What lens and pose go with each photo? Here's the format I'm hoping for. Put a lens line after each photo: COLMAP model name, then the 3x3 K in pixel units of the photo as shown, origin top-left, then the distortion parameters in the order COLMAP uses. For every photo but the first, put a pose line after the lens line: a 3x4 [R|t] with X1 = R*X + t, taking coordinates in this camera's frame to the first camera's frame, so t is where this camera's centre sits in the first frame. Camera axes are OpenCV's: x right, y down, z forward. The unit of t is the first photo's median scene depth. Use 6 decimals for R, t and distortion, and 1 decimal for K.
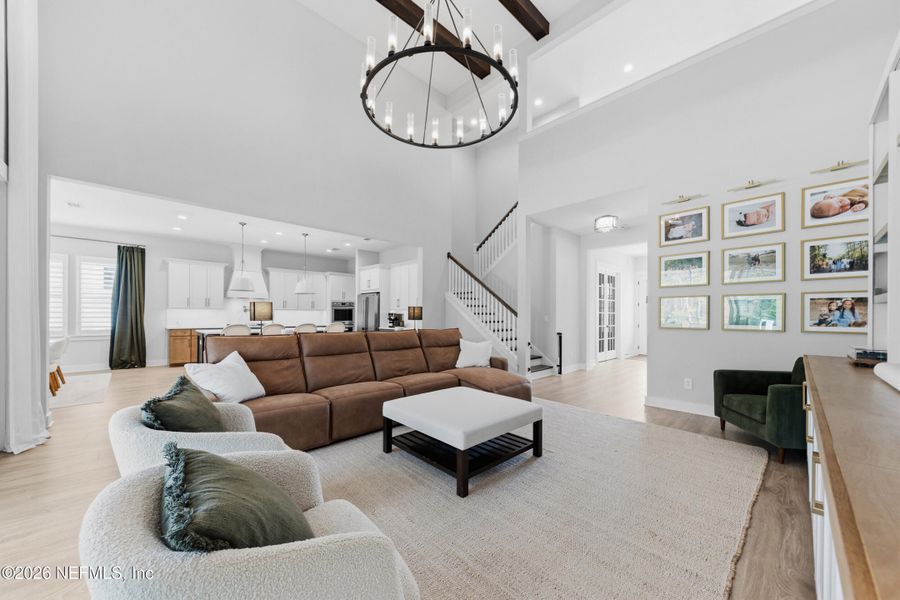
lens RADIAL K [[358.8, 0, 456.8], [0, 358.8, 311.9], [0, 0, 1]] dist [-0.001809, -0.000254]
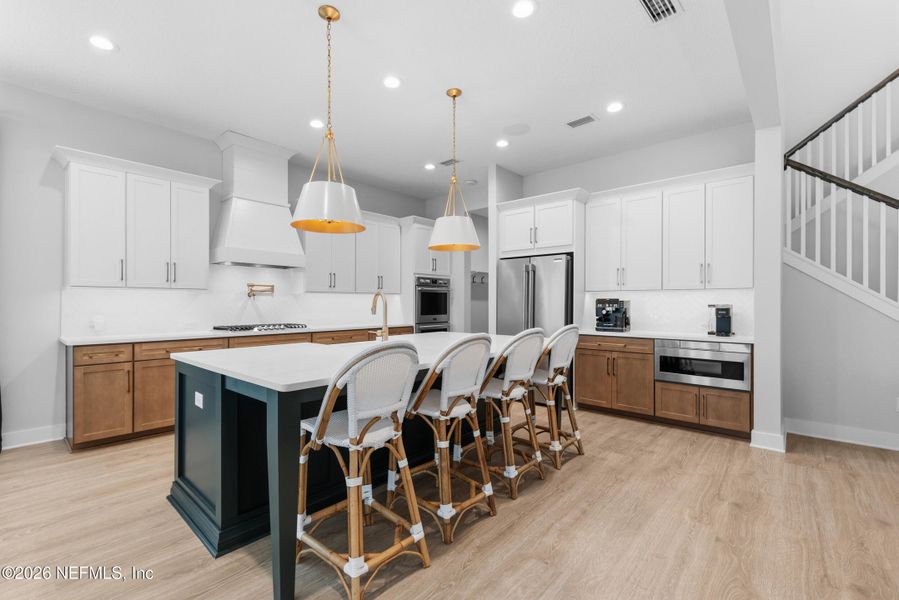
lens RADIAL K [[402.6, 0, 434.2], [0, 402.6, 297.5], [0, 0, 1]] dist [0.000833, 0.000035]
pose [[0.995270, -0.003226, 0.097093, -0.446525], [0.003441, 0.999992, -0.002054, 0.001971], [-0.097085, 0.002378, 0.995273, 0.523921]]
